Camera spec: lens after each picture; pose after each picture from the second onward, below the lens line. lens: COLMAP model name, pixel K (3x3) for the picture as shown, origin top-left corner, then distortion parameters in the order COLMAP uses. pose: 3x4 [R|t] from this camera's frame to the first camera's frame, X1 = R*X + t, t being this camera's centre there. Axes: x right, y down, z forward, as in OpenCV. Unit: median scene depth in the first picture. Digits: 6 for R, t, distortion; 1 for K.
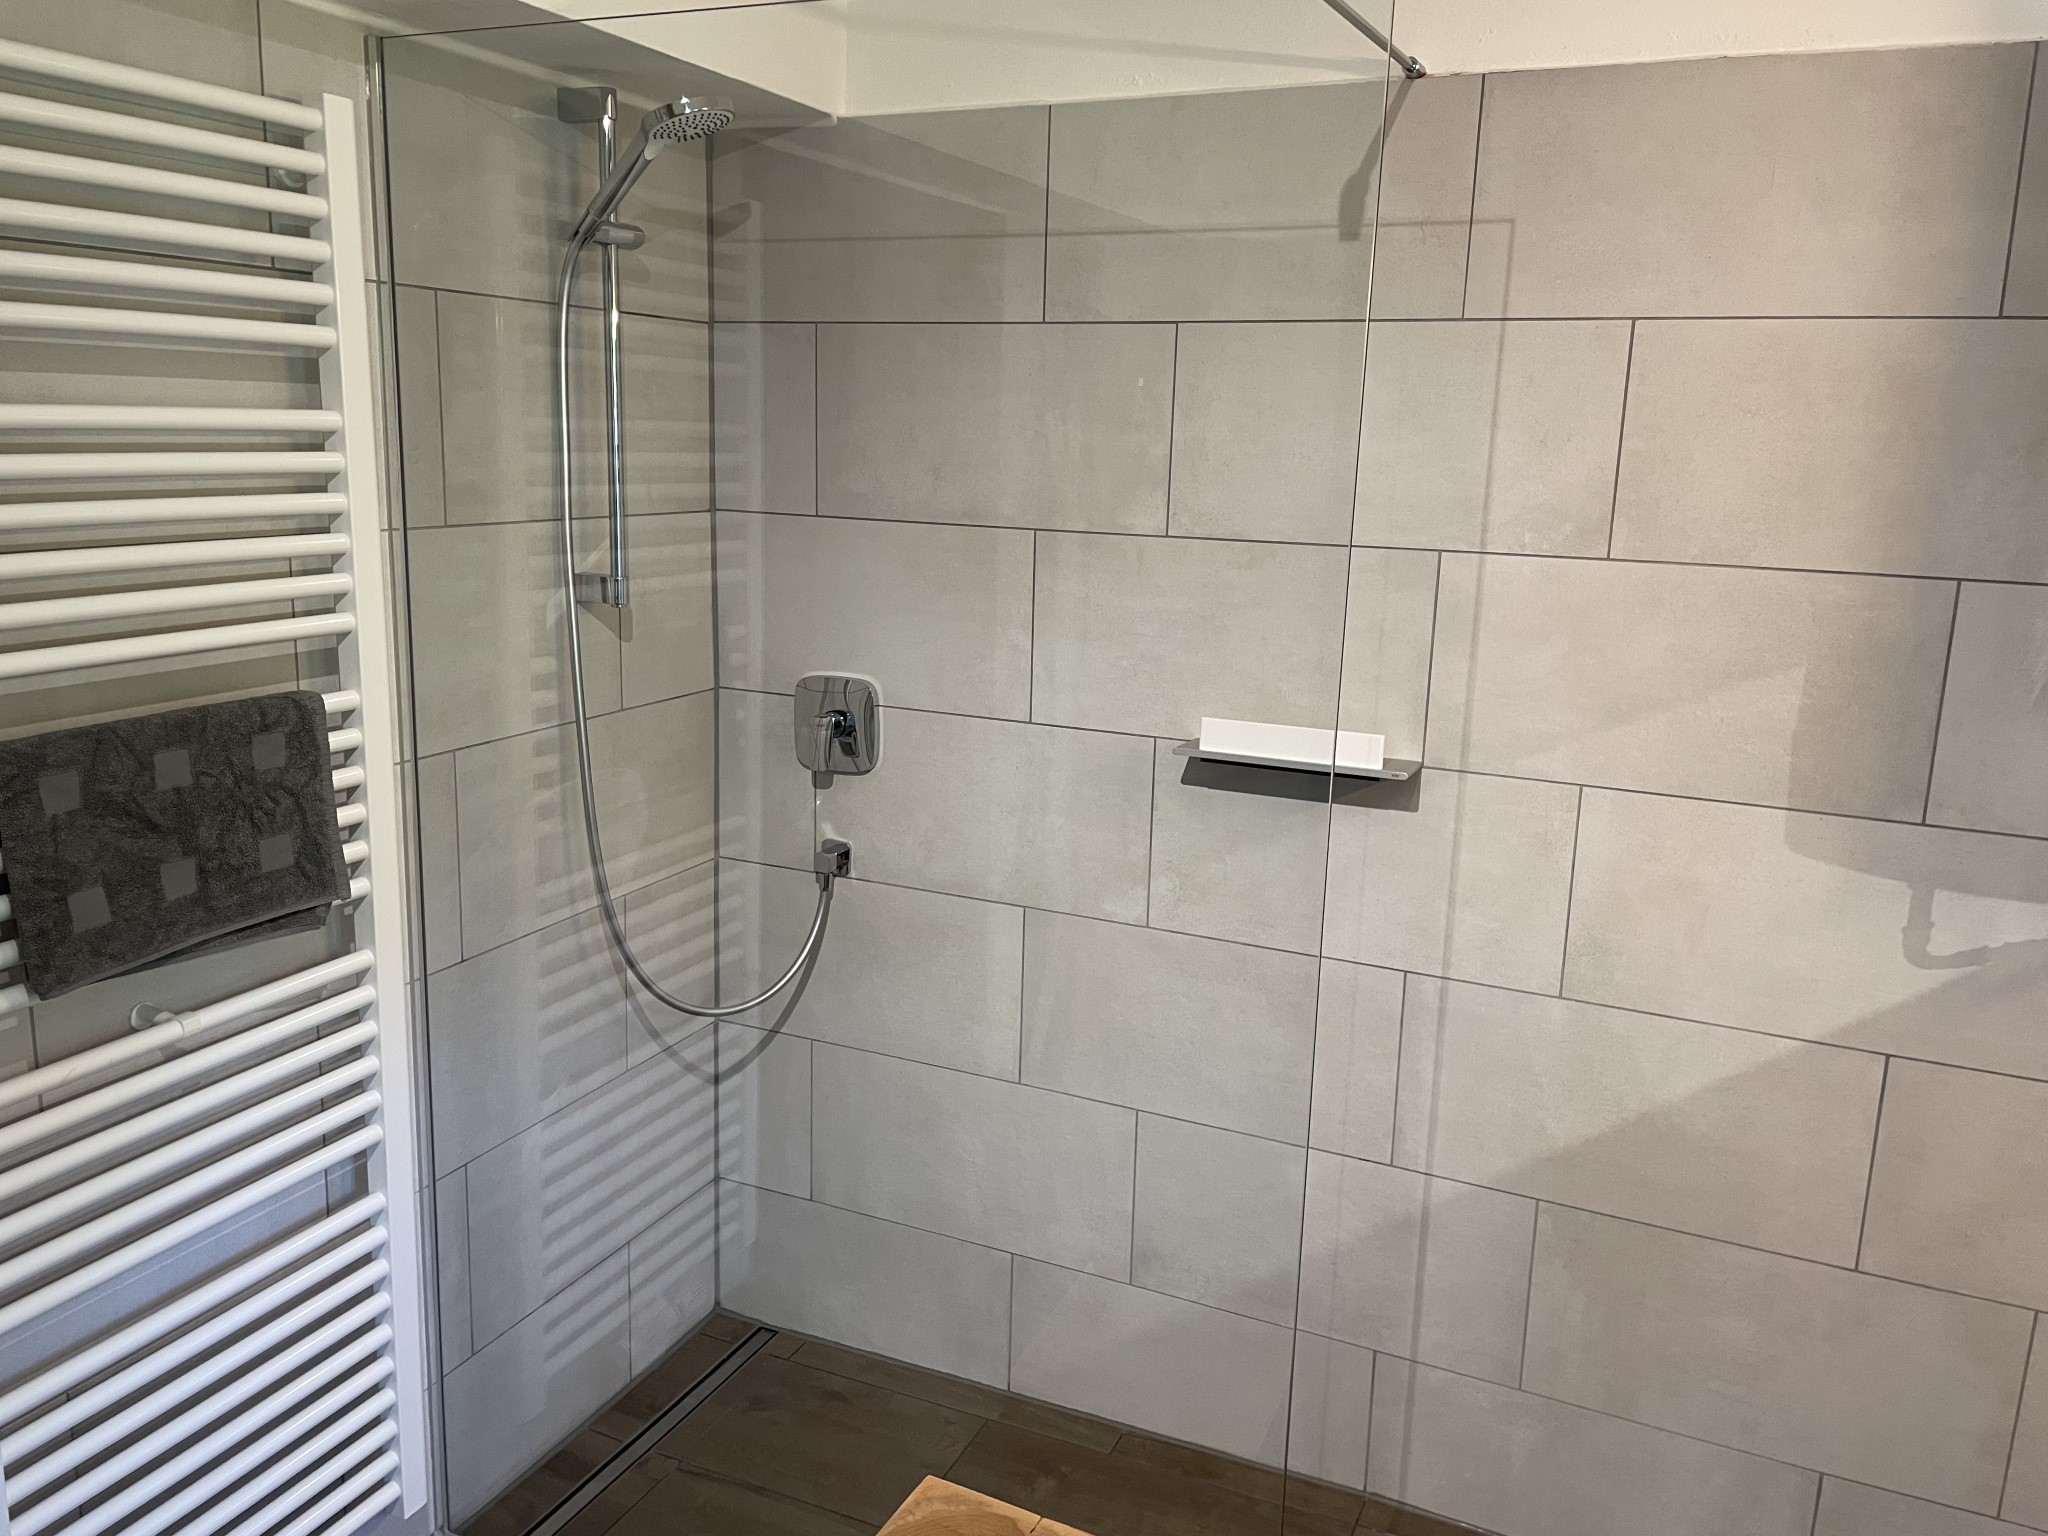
lens RADIAL K [[1542.8, 0, 1021.2], [0, 1542.8, 729.8], [0, 0, 1]] dist [0.078053, -0.093663]
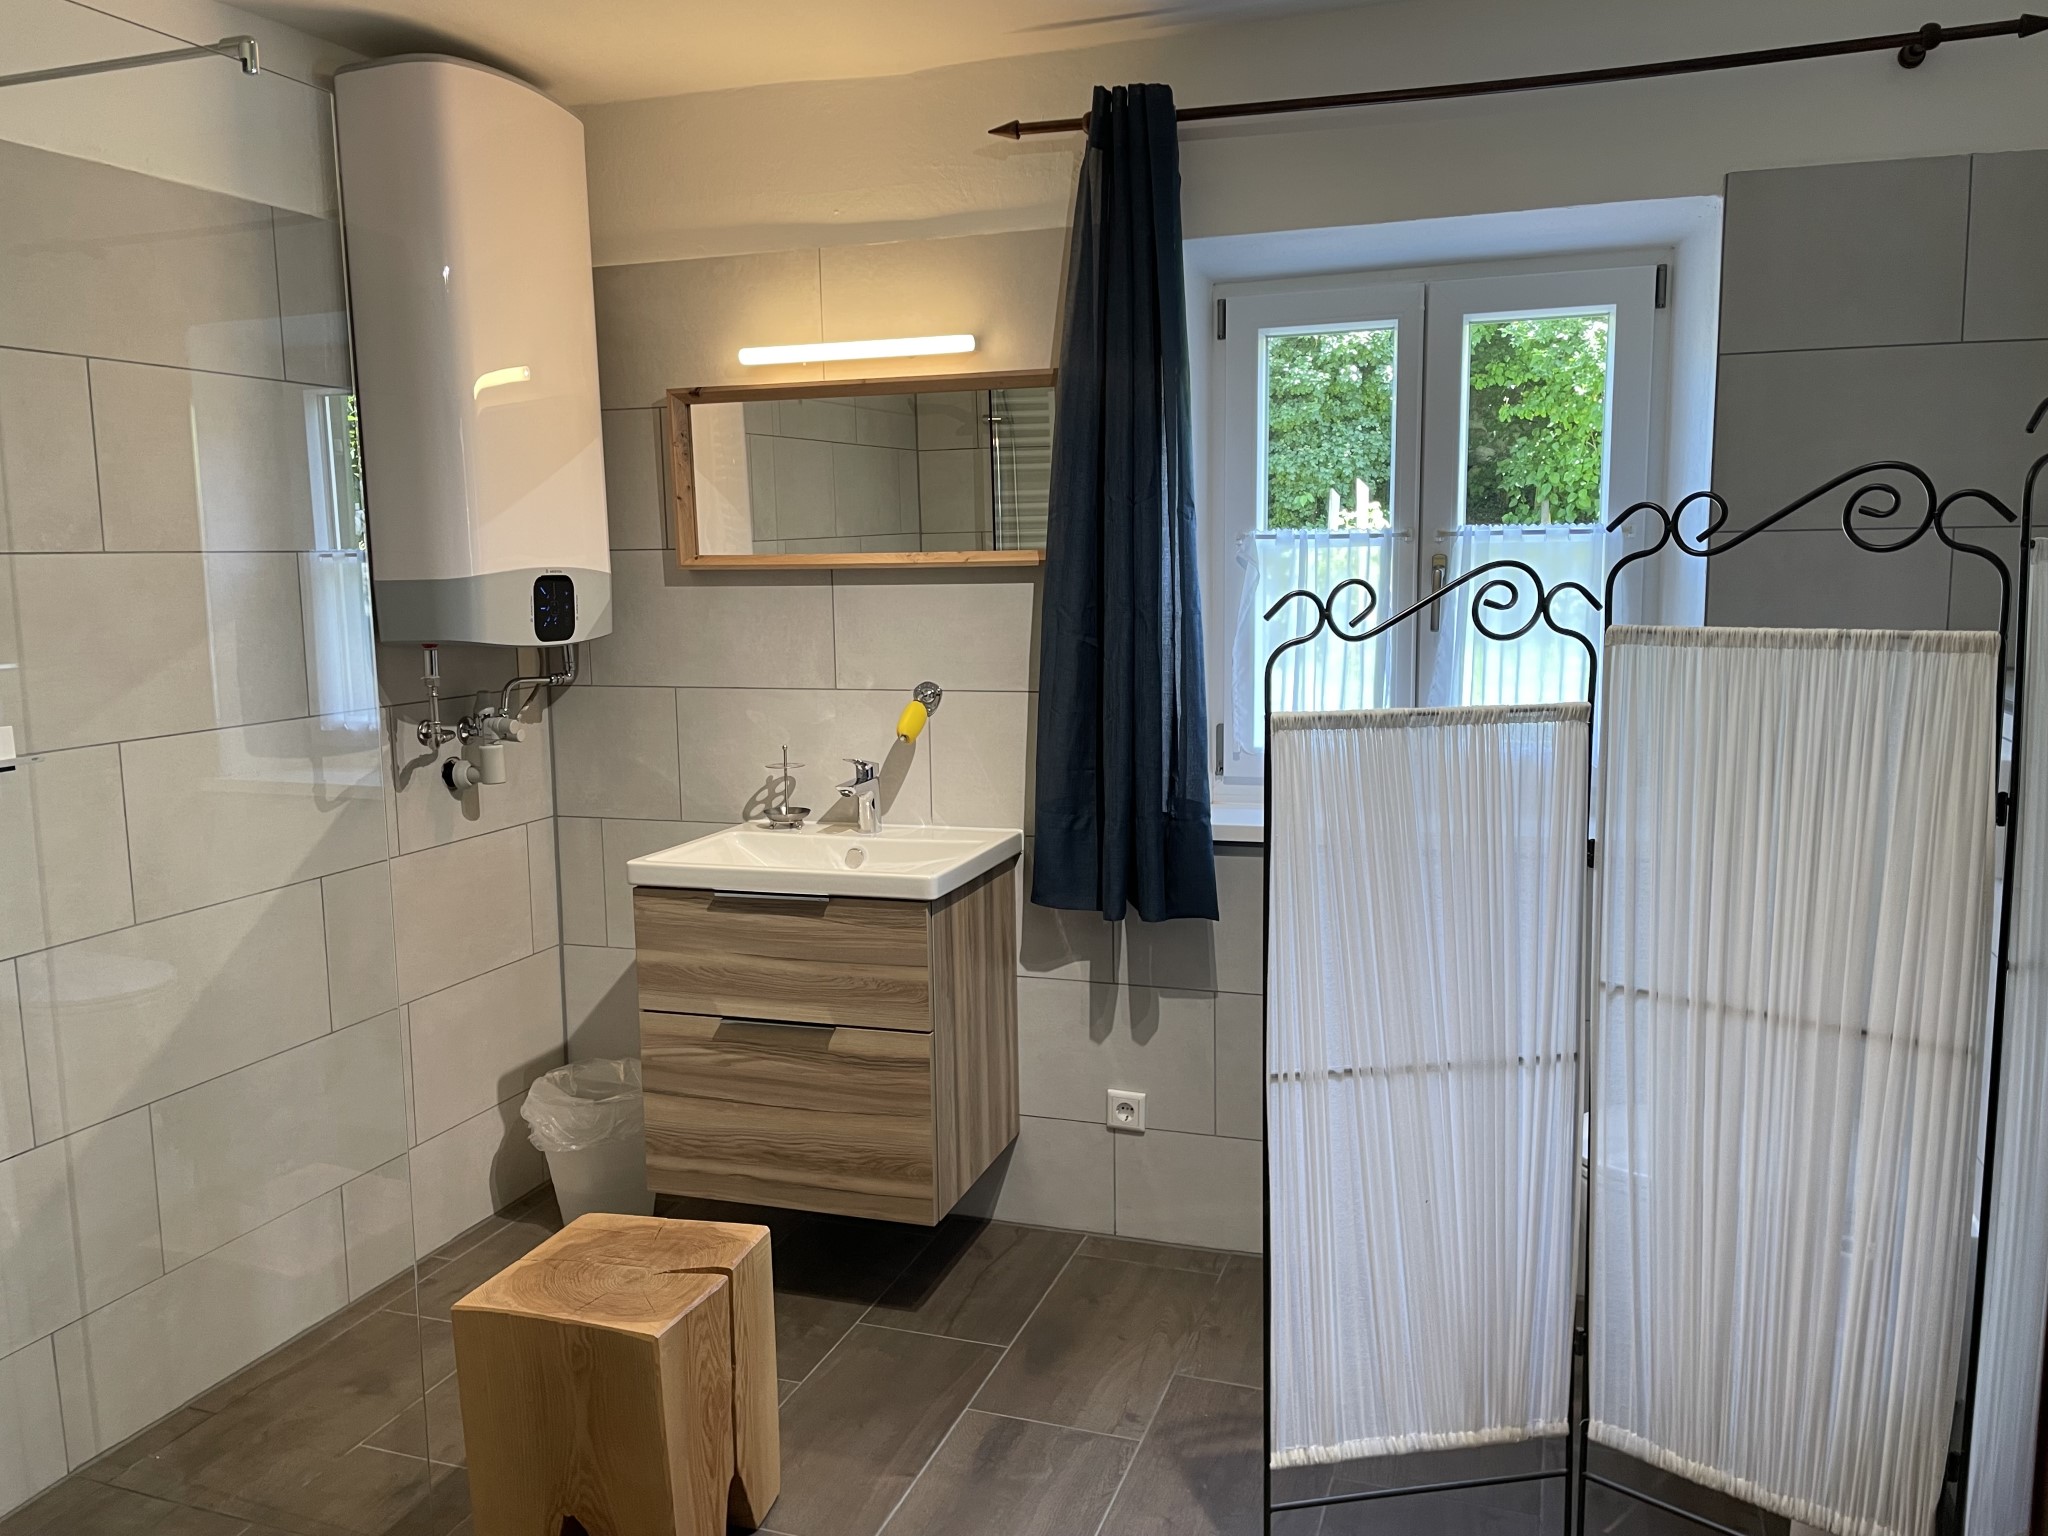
lens RADIAL K [[1545.7, 0, 1008.6], [0, 1545.7, 754.8], [0, 0, 1]] dist [0.098521, -0.132138]
pose [[-0.092782, -0.152542, 0.983932, -0.853176], [0.208235, 0.963369, 0.168990, -0.016162], [-0.973668, 0.220568, -0.057619, 0.385758]]
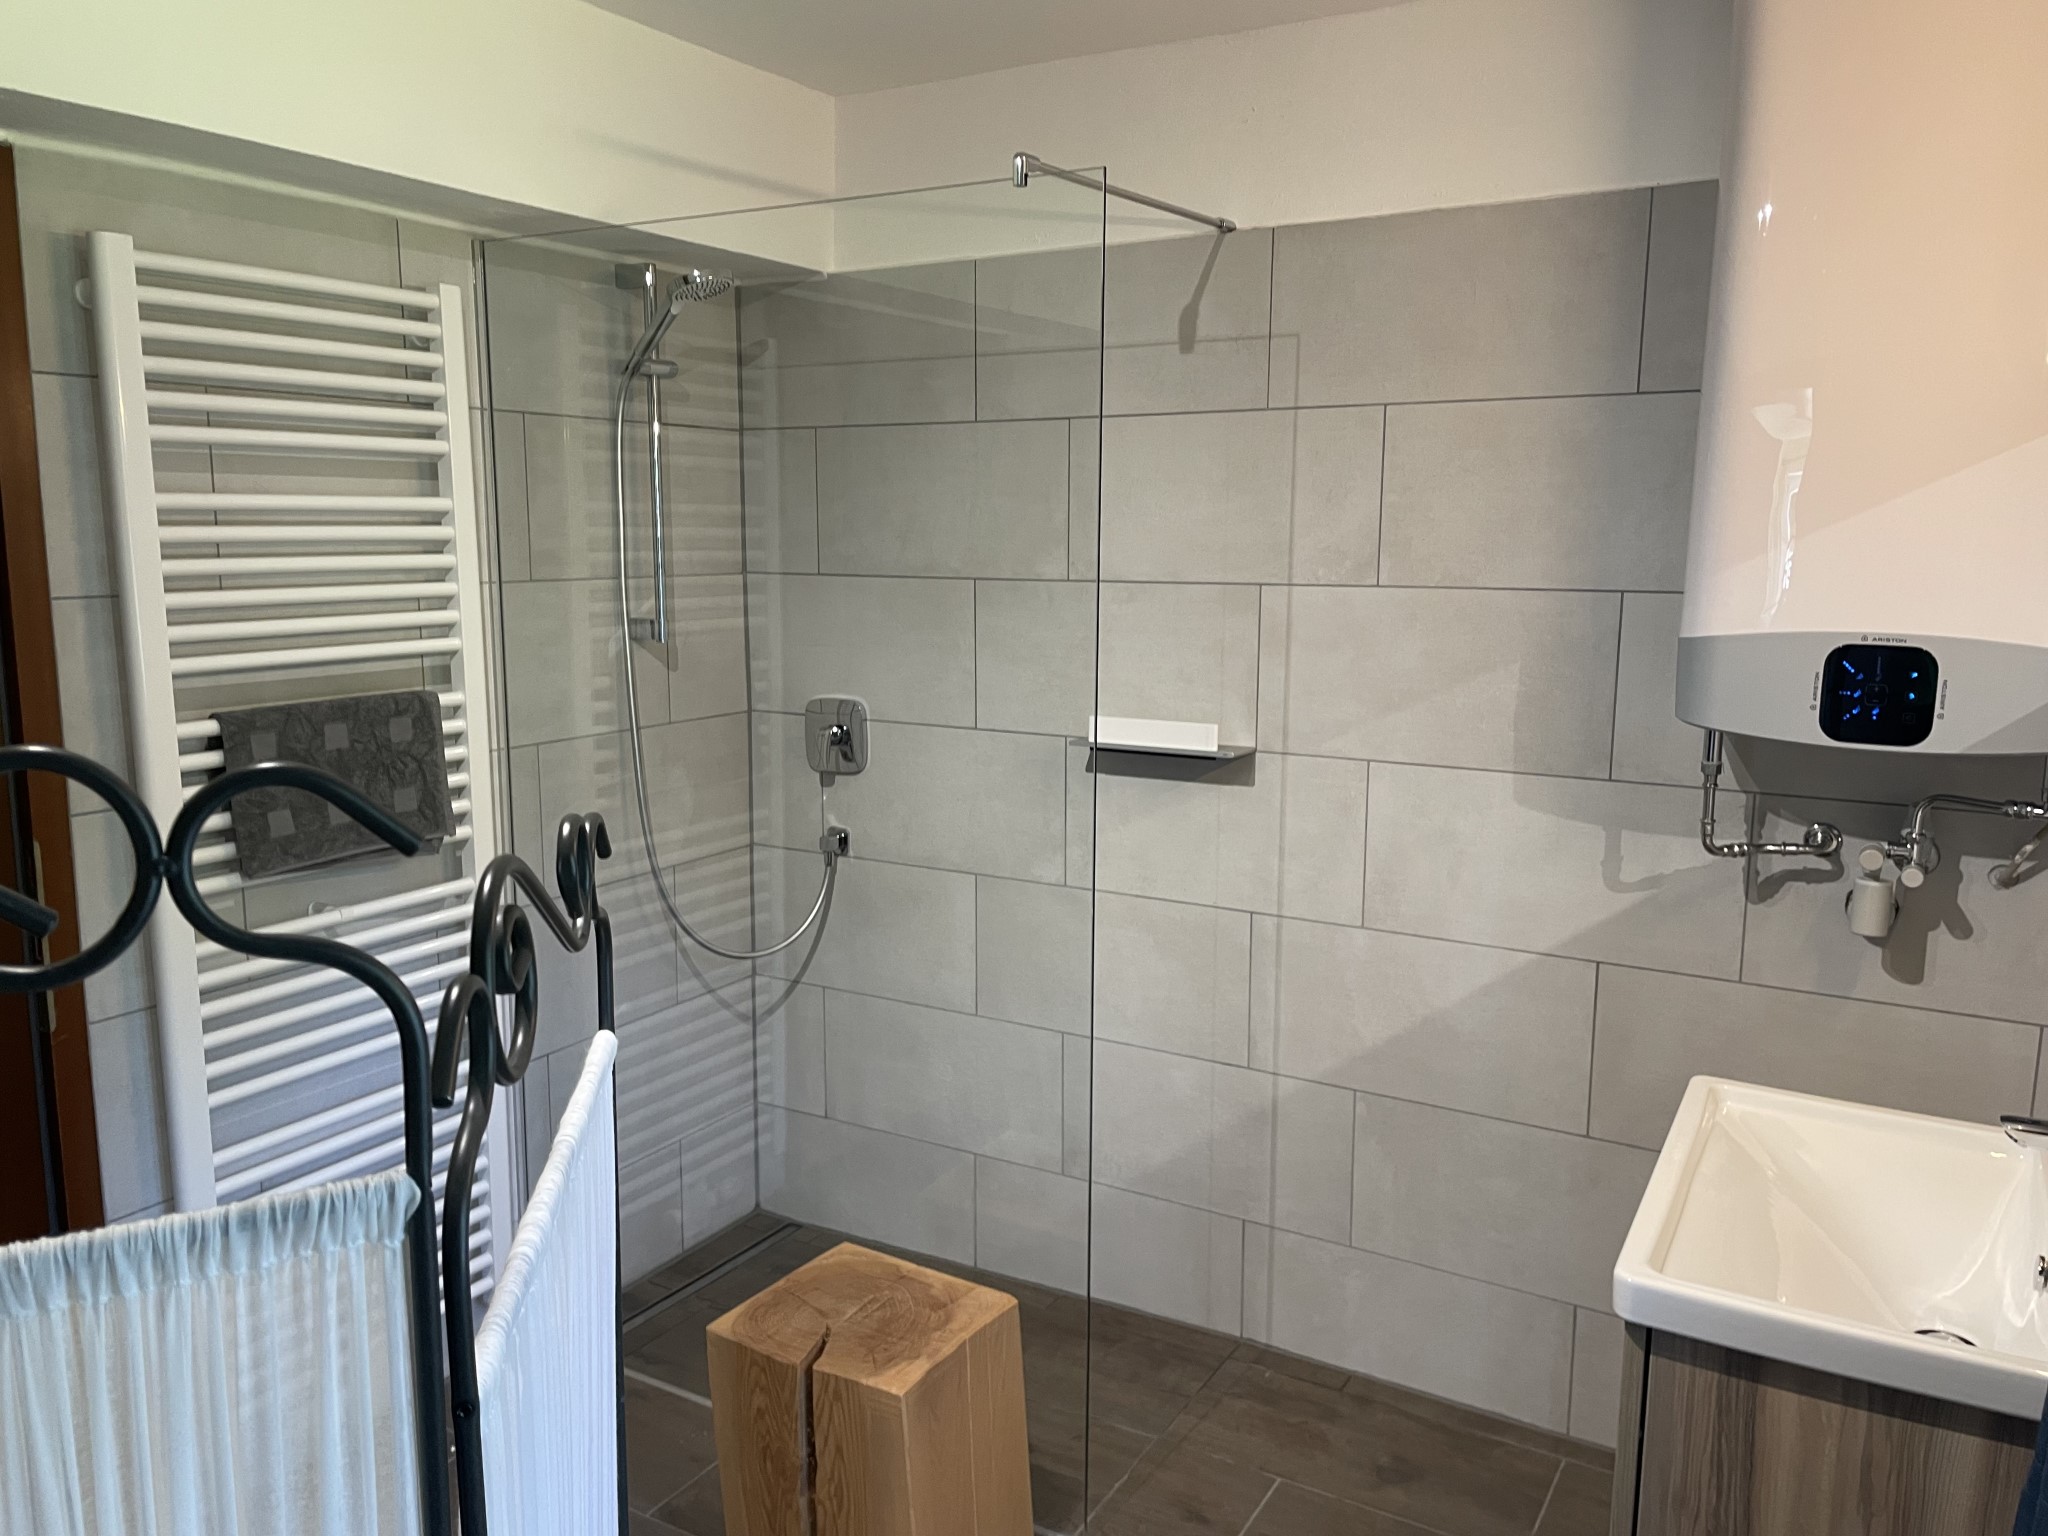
lens RADIAL K [[1543.0, 0, 1015.2], [0, 1543.0, 764.0], [0, 0, 1]] dist [0.074809, -0.078359]
pose [[0.993771, -0.009107, -0.111070, 0.199662], [0.004478, 0.999114, -0.041854, 0.086972], [0.111353, 0.041096, 0.992931, -0.303196]]
